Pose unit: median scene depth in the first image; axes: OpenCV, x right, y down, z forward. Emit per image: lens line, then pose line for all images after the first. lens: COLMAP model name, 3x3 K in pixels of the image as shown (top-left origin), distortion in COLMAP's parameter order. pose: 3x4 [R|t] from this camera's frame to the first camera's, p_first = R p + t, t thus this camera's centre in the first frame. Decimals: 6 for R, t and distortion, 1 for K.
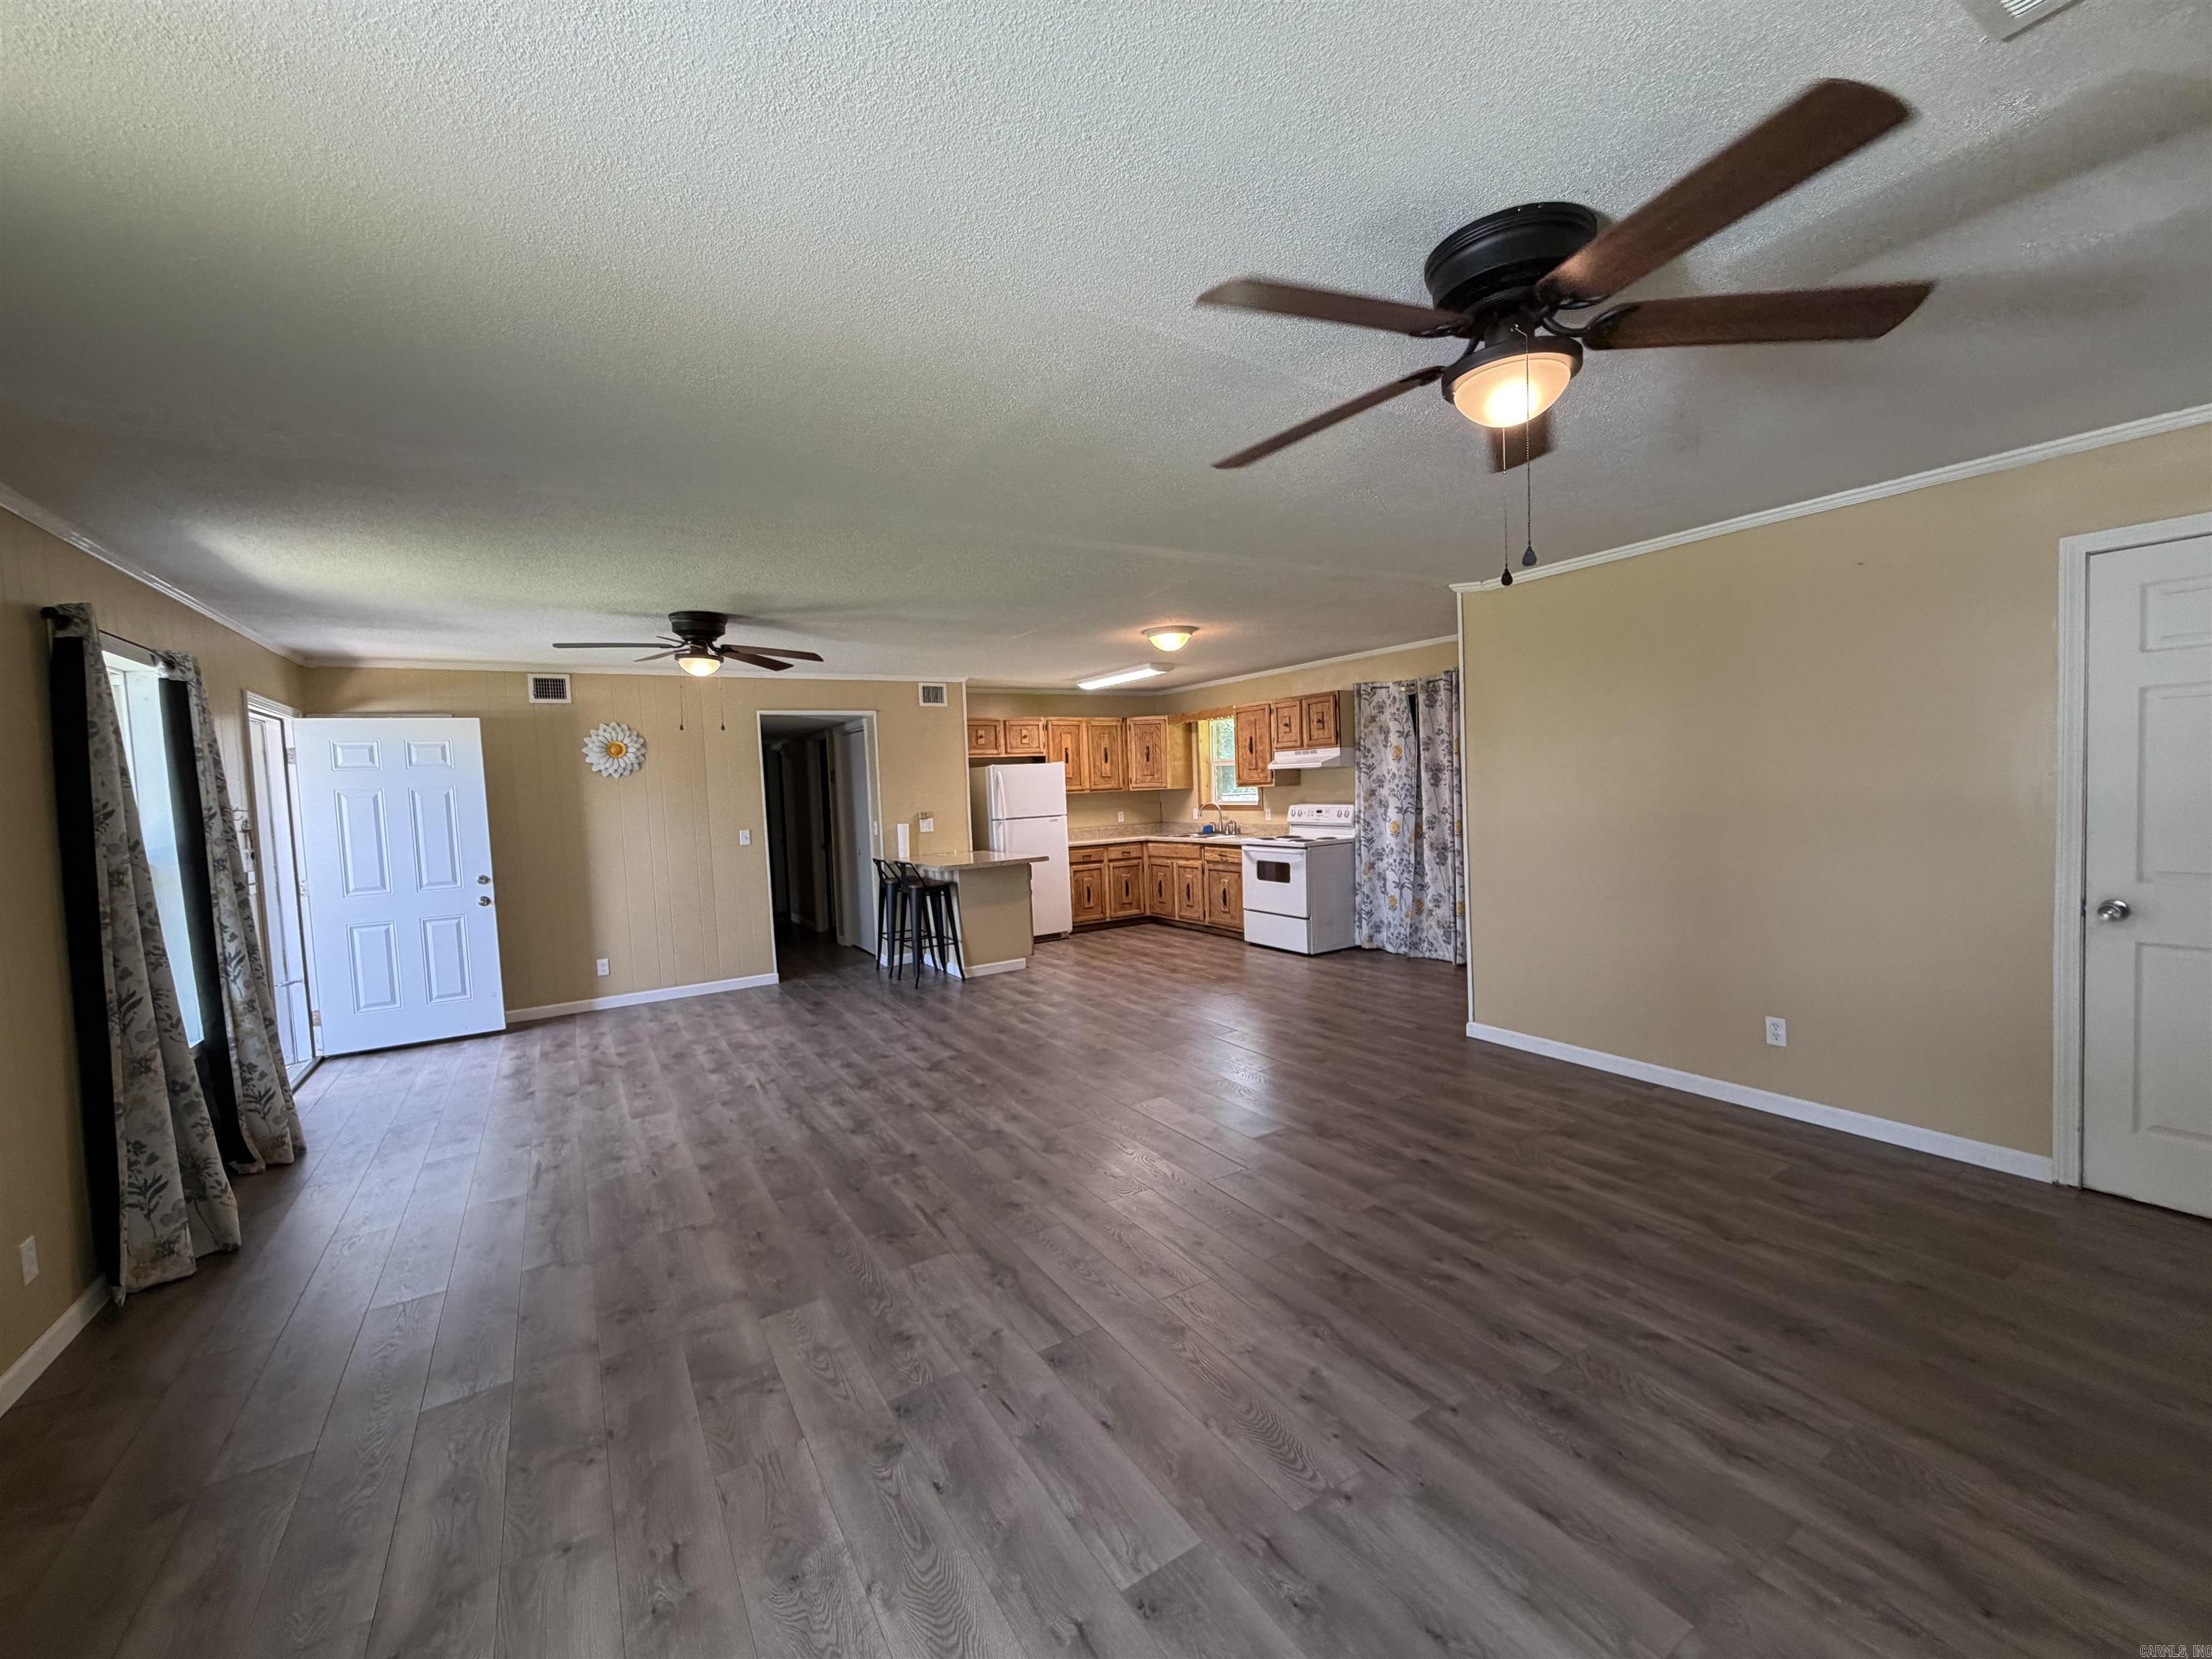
lens RADIAL K [[883.5, 0, 1098.6], [0, 883.5, 832.7], [0, 0, 1]] dist [-0.001629, 0.000716]
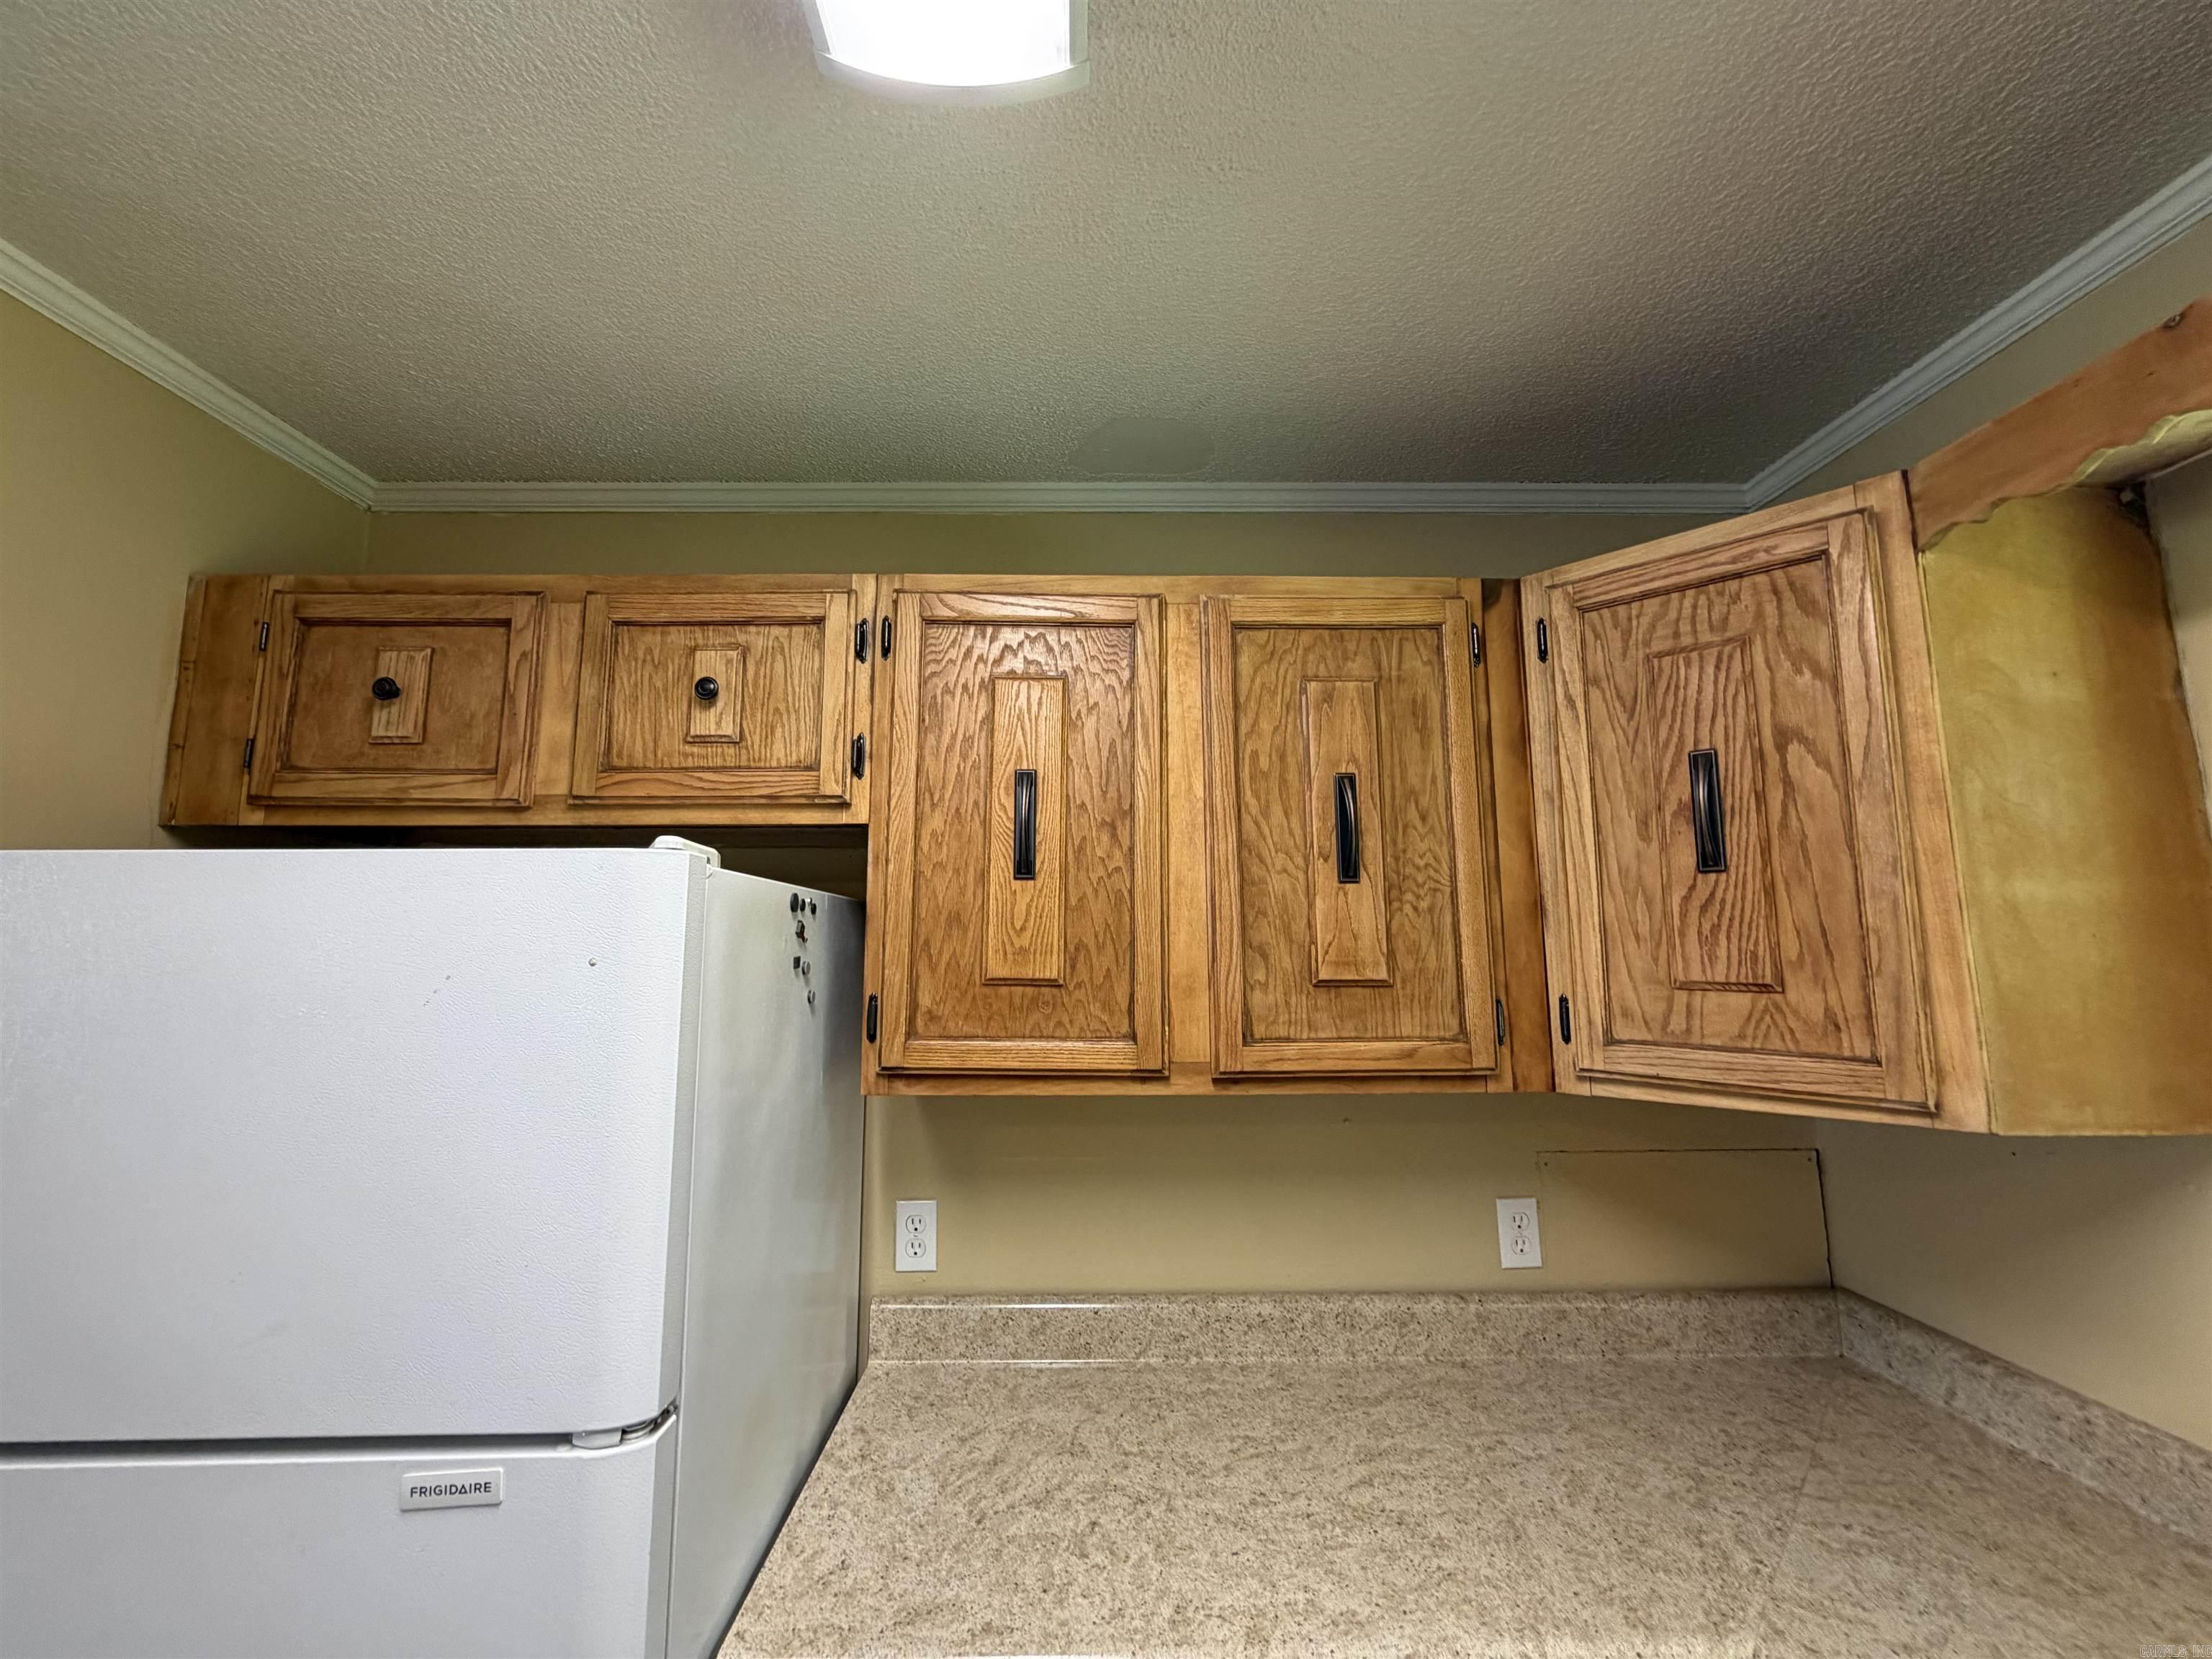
lens RADIAL K [[883.5, 0, 1092.1], [0, 883.5, 833.9], [0, 0, 1]] dist [-0.001629, 0.000716]
pose [[0.858015, -0.030815, -0.512699, 0.057952], [-0.061946, 0.984704, -0.162852, -0.078102], [0.509875, 0.171489, 0.842982, 1.094136]]
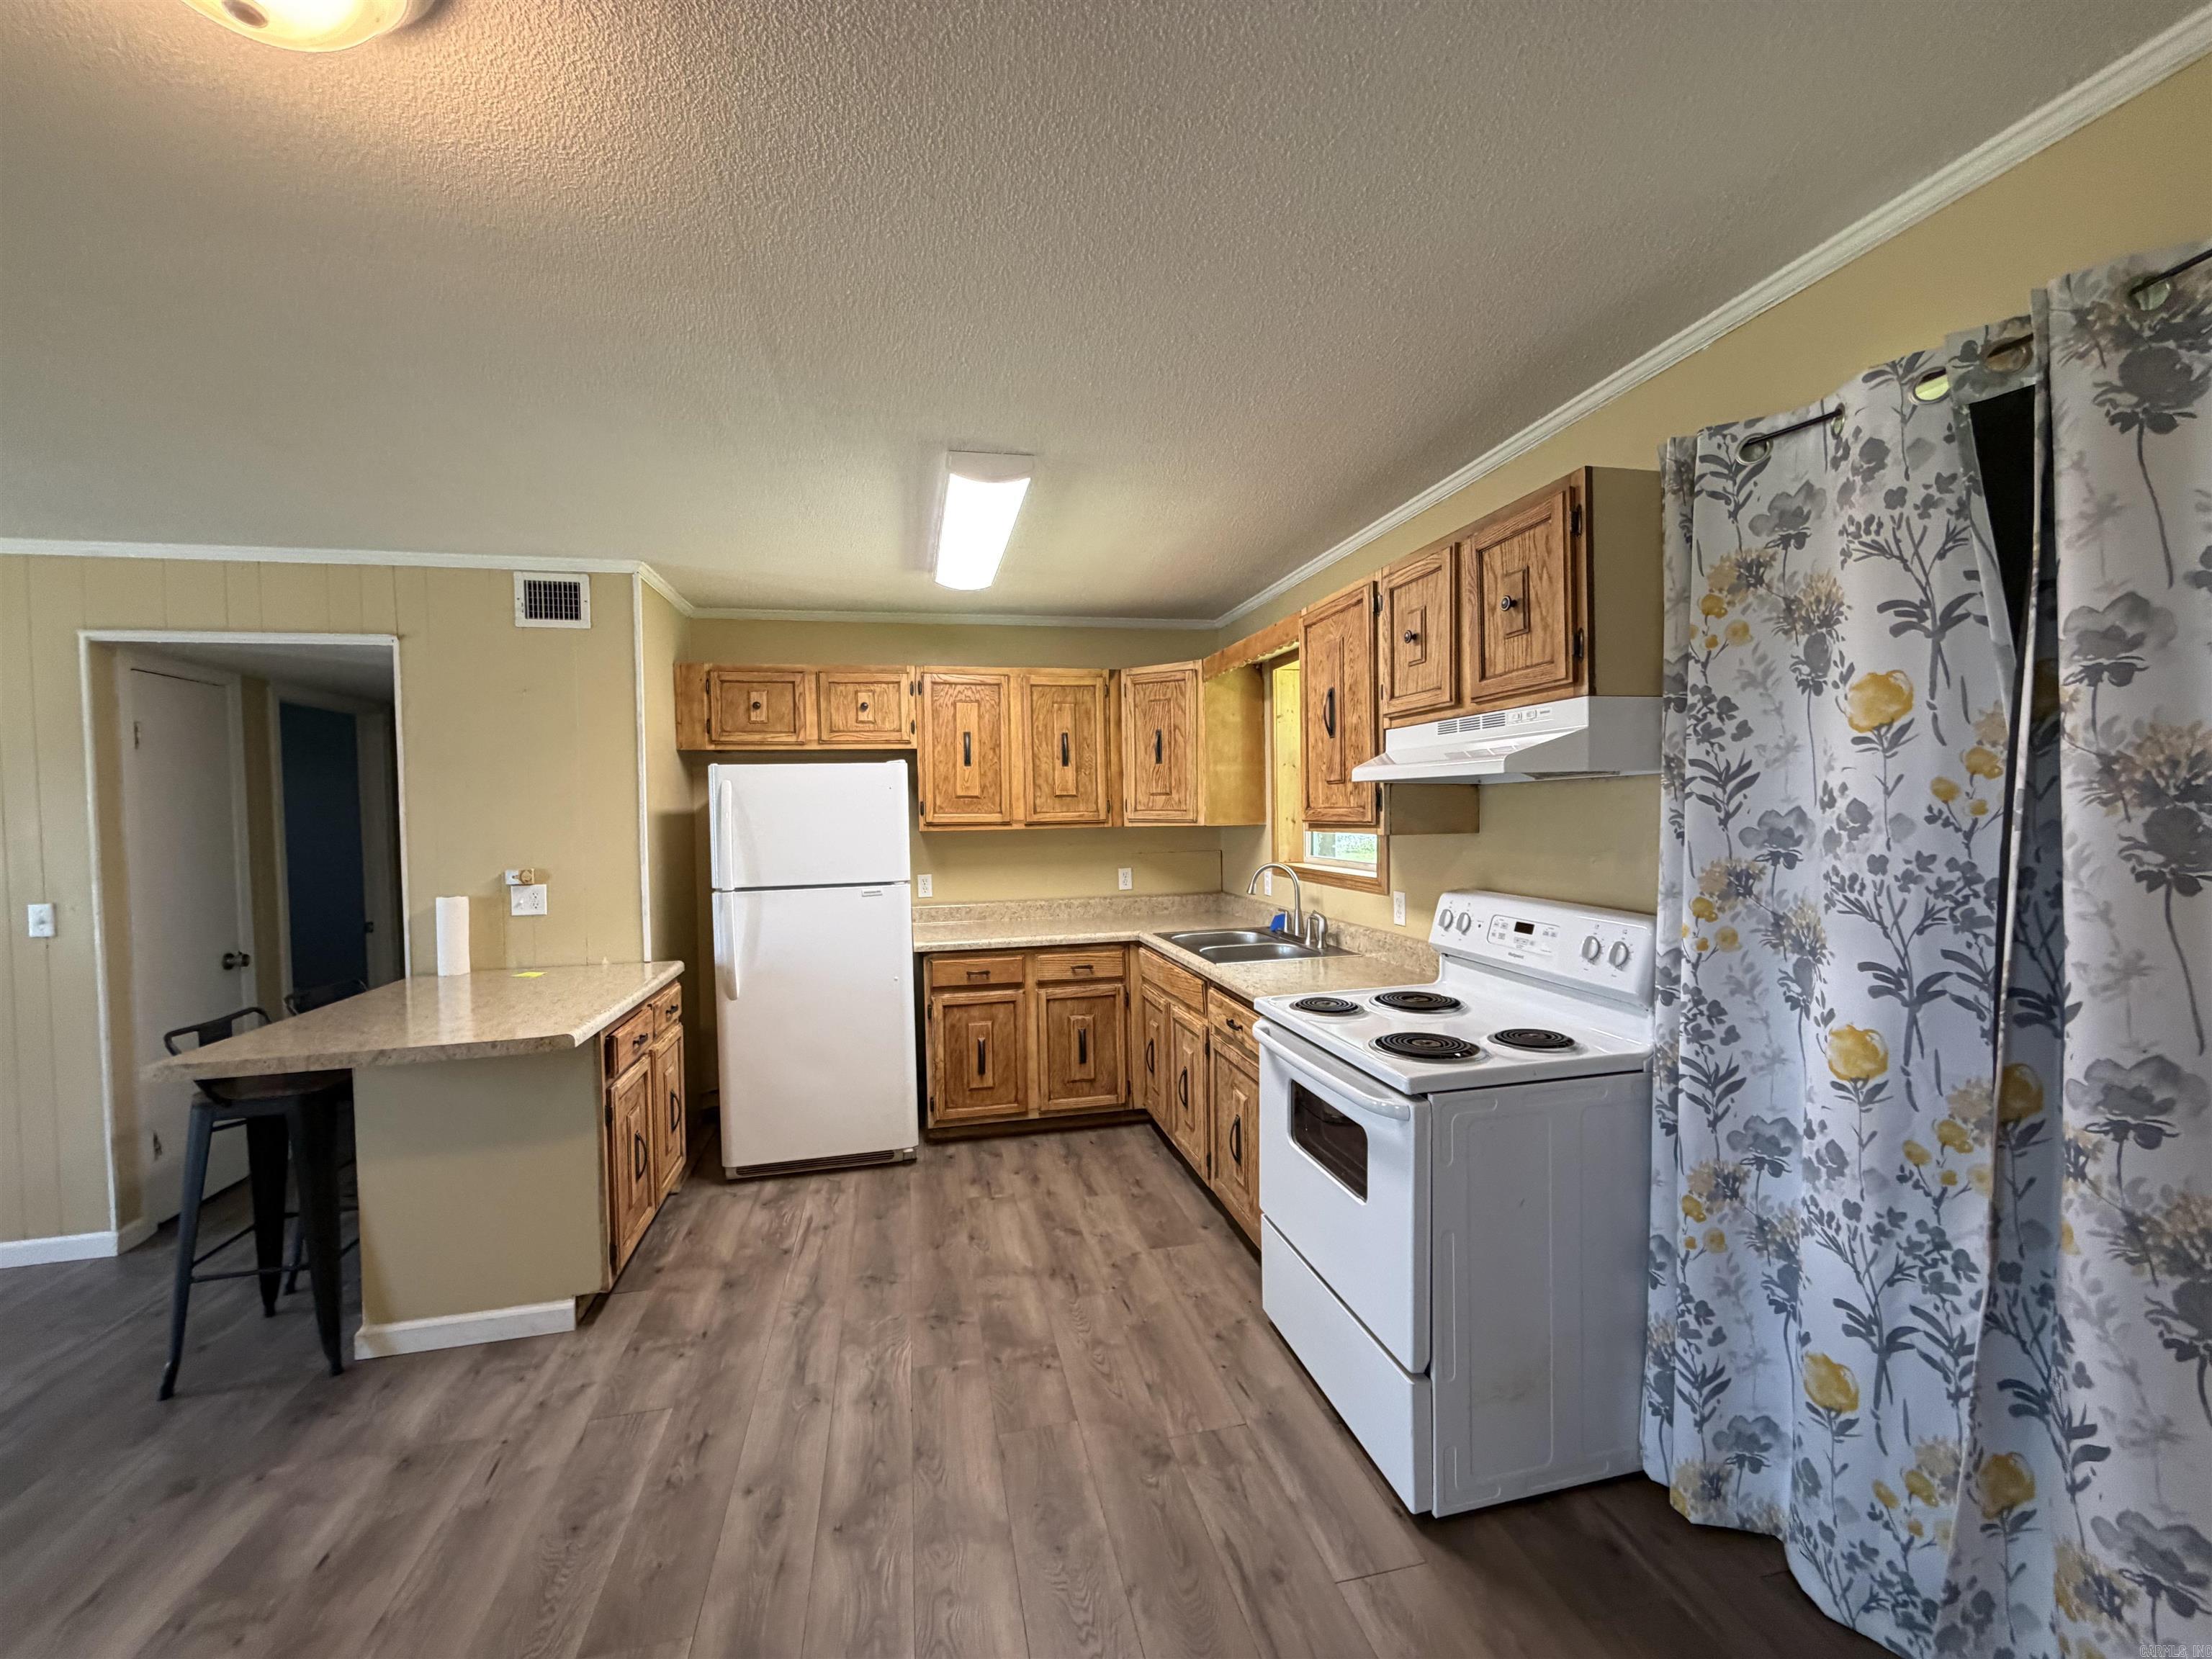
lens RADIAL K [[883.5, 0, 1098.7], [0, 883.5, 833.9], [0, 0, 1]] dist [-0.001629, 0.000716]
pose [[0.946090, 0.031928, -0.322326, 0.223645], [-0.037177, 0.999257, -0.010142, -0.050062], [0.321763, 0.021578, 0.946574, 0.721020]]
